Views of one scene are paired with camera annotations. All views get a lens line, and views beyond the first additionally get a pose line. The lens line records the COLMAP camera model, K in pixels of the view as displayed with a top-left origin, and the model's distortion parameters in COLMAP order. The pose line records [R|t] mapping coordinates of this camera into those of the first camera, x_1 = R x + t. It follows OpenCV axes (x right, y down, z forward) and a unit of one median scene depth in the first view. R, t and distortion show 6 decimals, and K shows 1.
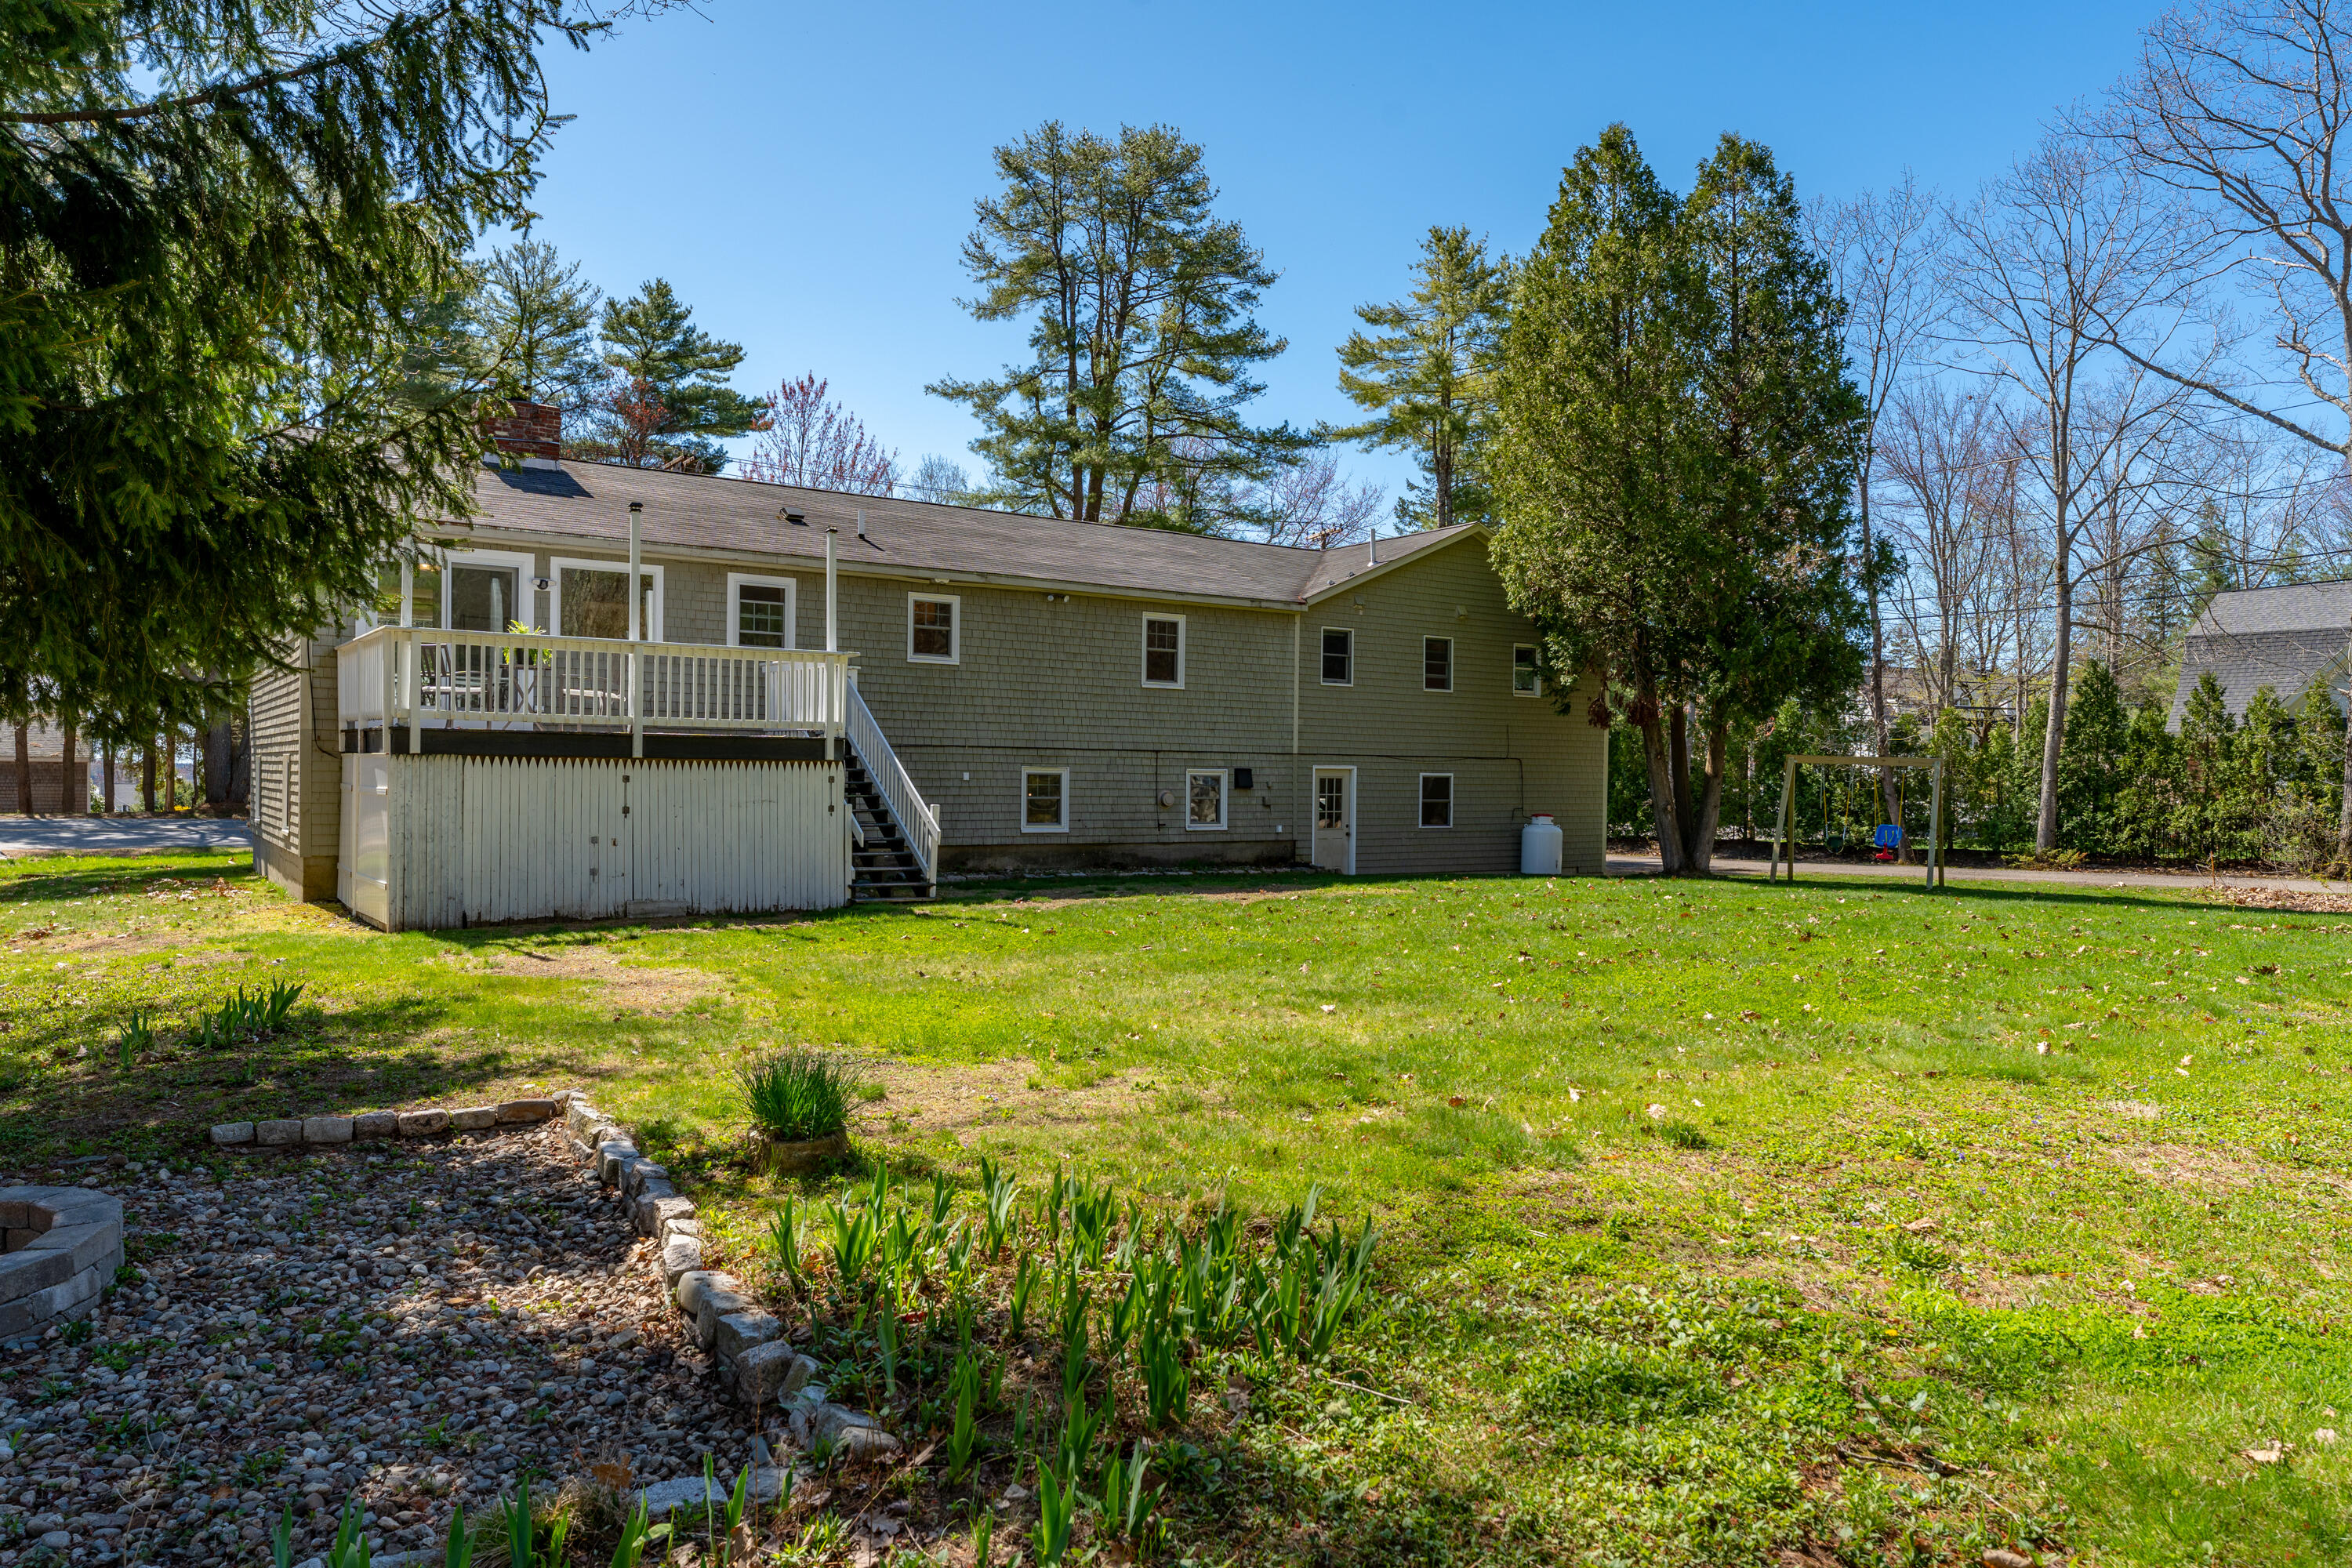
lens RADIAL K [[1594.7, 0, 1174.2], [0, 1594.7, 778.2], [0, 0, 1]] dist [0.000320, 0.000284]
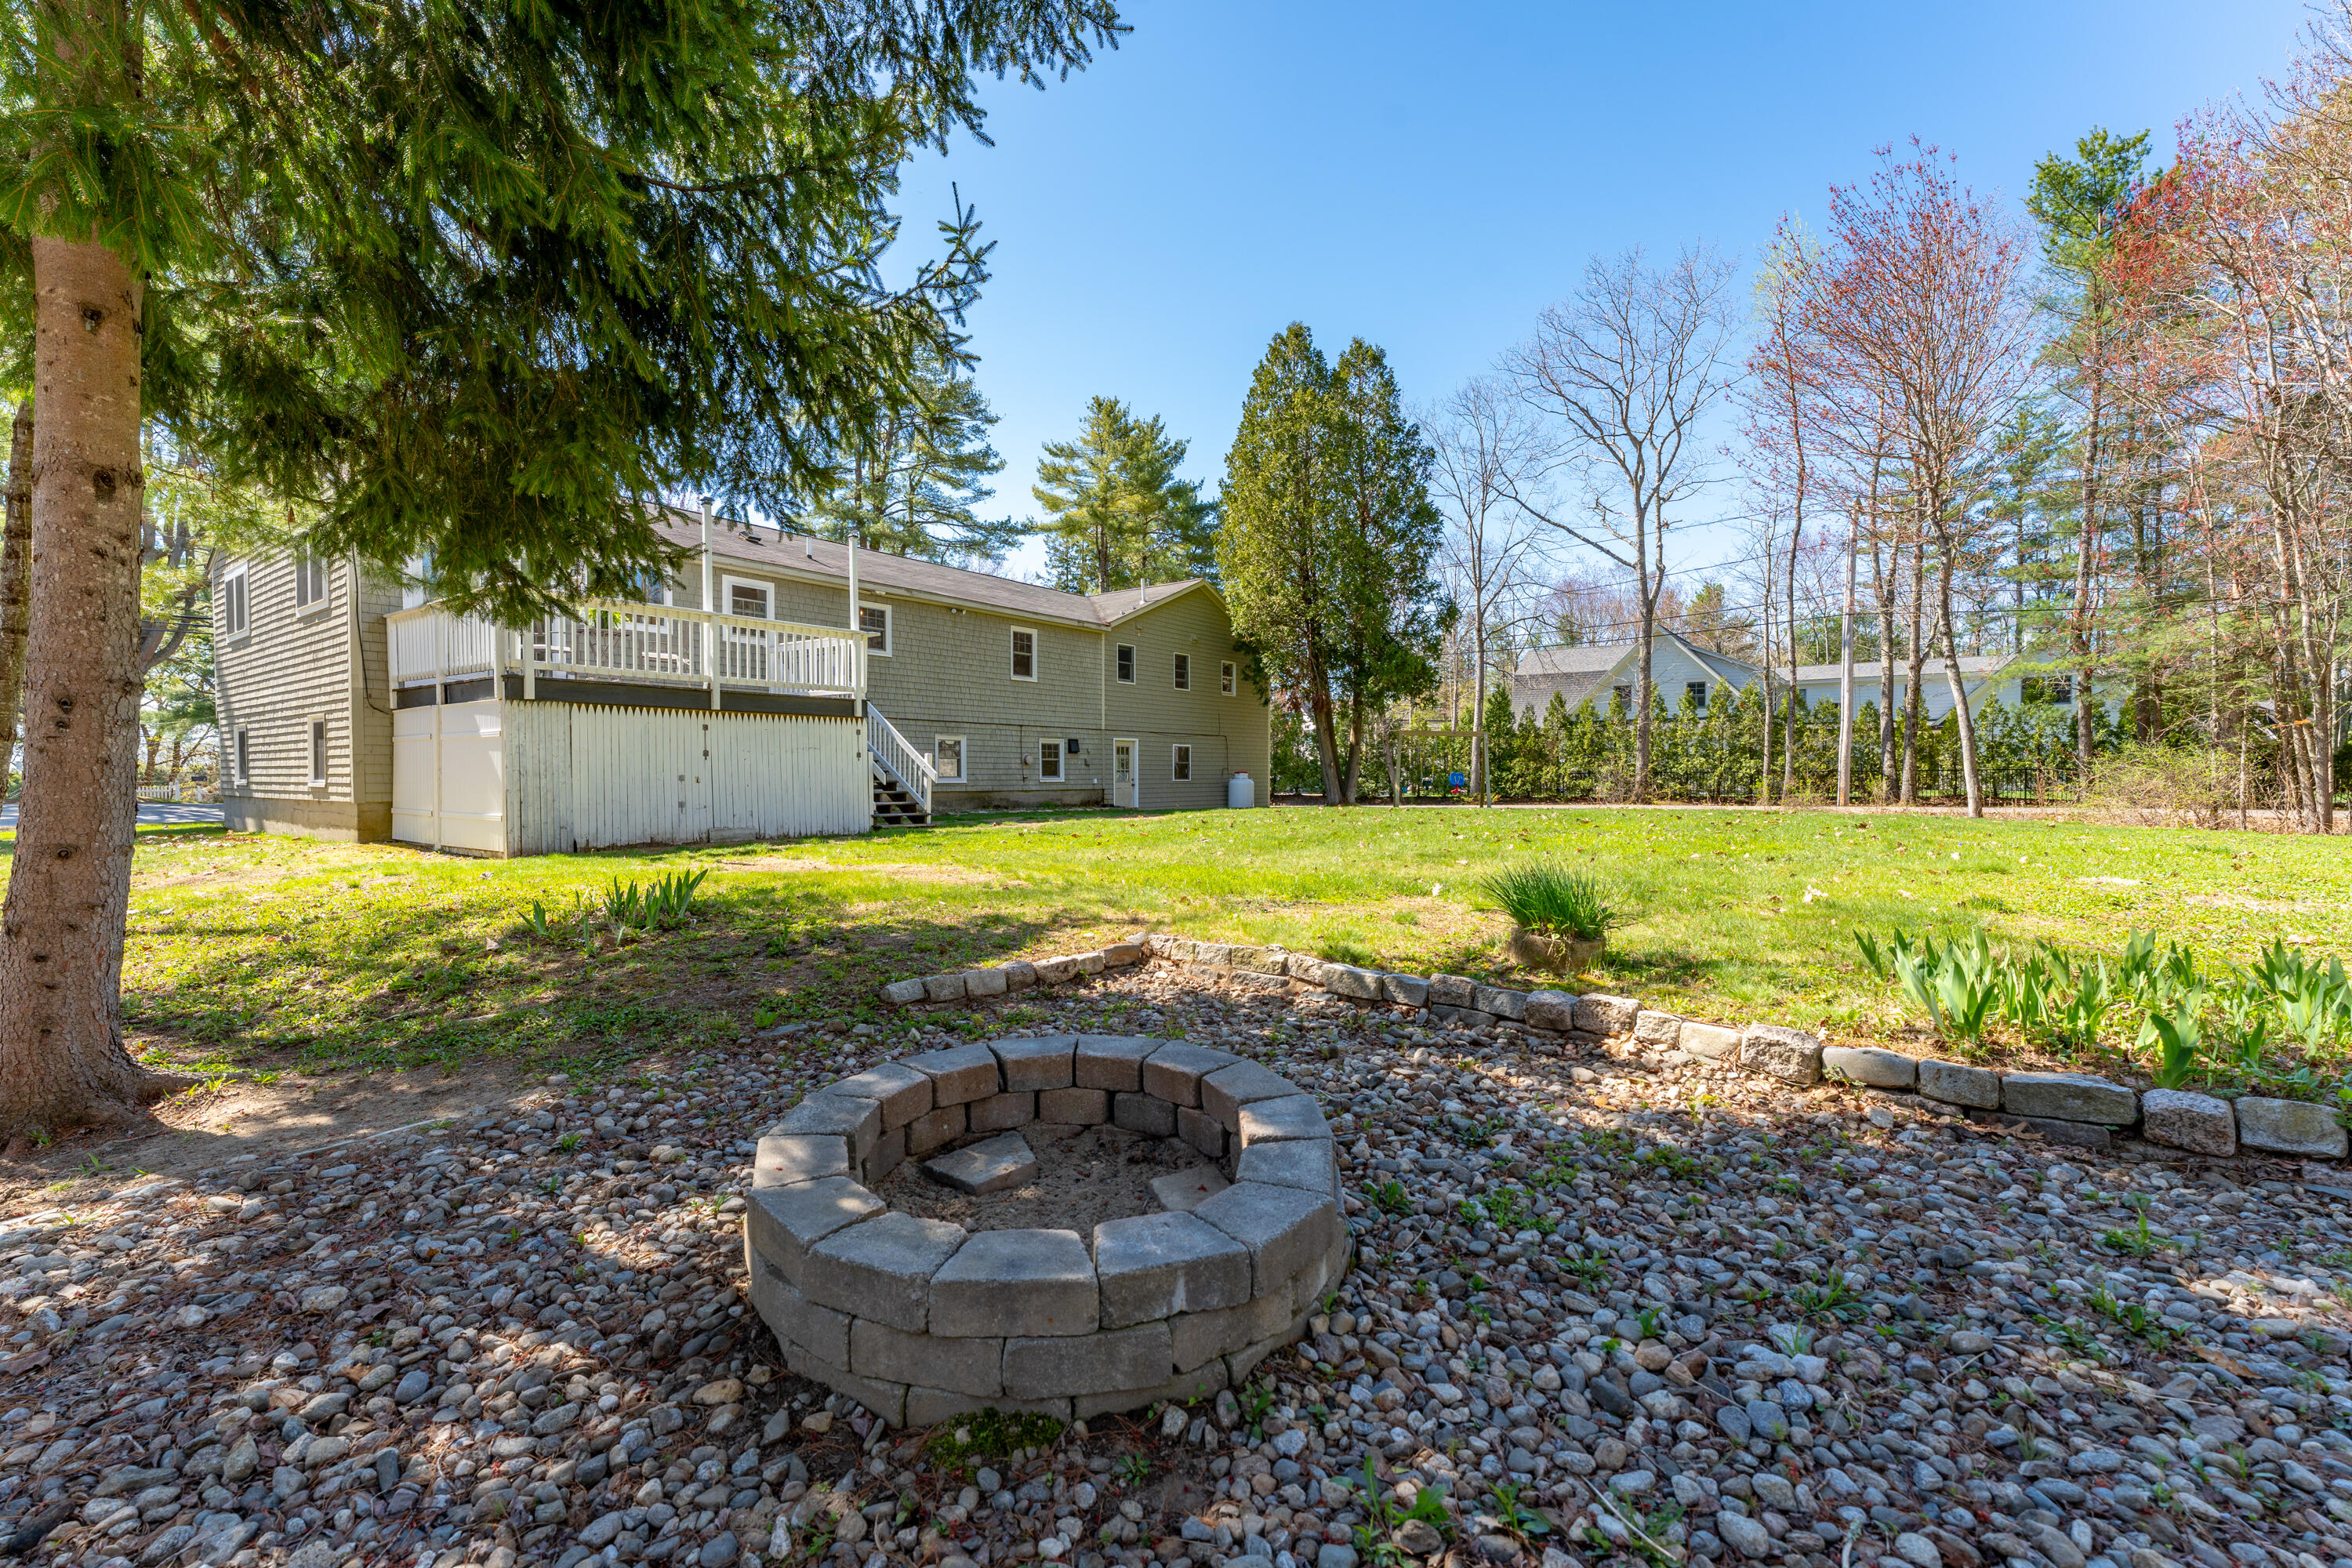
lens RADIAL K [[1018.1, 0, 1180.2], [0, 1018.1, 795.5], [0, 0, 1]] dist [-0.000540, -0.000055]
pose [[0.946299, -0.019579, 0.322700, -0.156611], [0.012639, 0.999642, 0.023588, 0.023716], [-0.323046, -0.018243, 0.946207, 0.095571]]
